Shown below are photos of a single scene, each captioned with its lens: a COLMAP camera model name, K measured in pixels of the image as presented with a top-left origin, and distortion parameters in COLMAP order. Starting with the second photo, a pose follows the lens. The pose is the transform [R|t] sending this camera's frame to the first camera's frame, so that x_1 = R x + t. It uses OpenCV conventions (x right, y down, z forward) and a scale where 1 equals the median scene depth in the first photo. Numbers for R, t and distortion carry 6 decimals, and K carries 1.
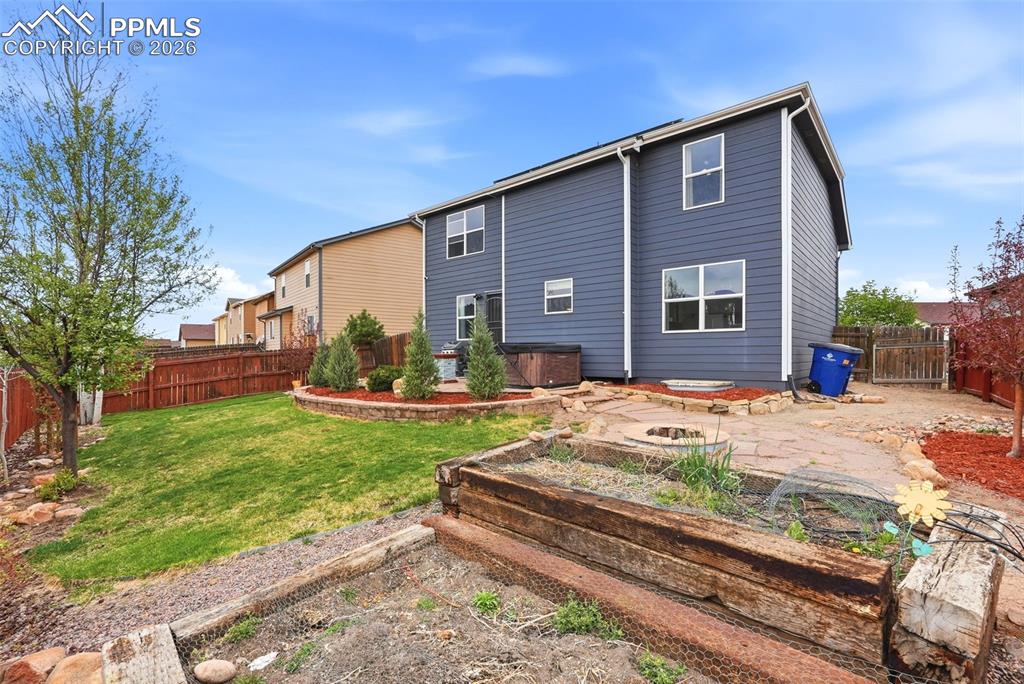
lens RADIAL K [[463.8, 0, 495.5], [0, 463.8, 370.2], [0, 0, 1]] dist [-0.000330, 0.000534]
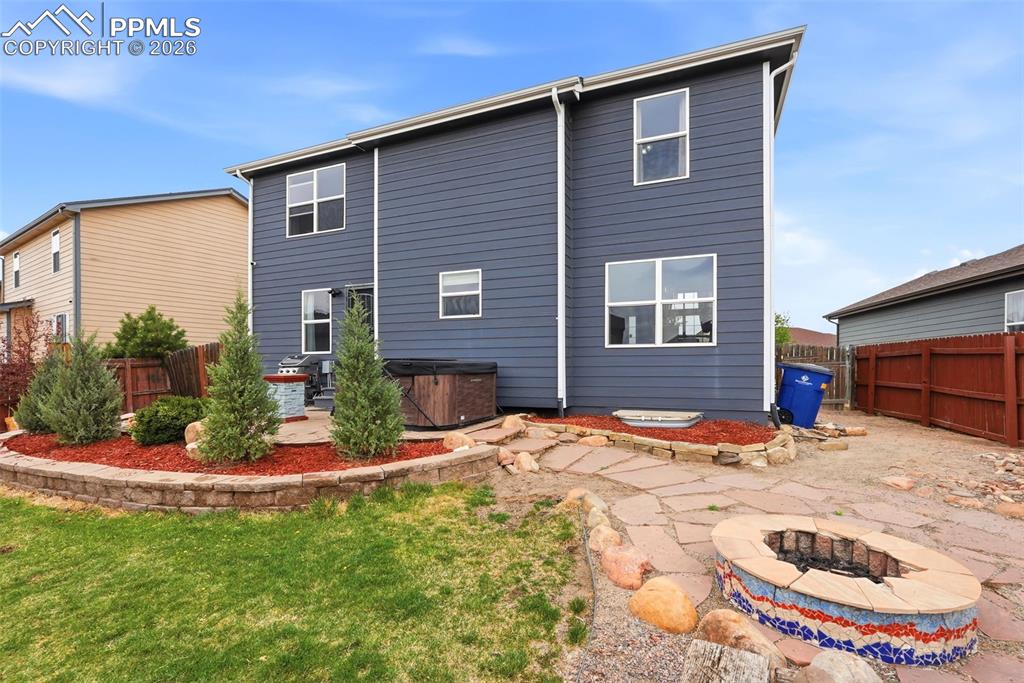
lens RADIAL K [[463.8, 0, 495.5], [0, 463.8, 369.7], [0, 0, 1]] dist [-0.000330, 0.000534]
pose [[0.944818, 0.001043, 0.327594, -0.052624], [0.009727, 0.999465, -0.031238, -0.022679], [-0.327451, 0.032701, 0.944302, 0.353655]]
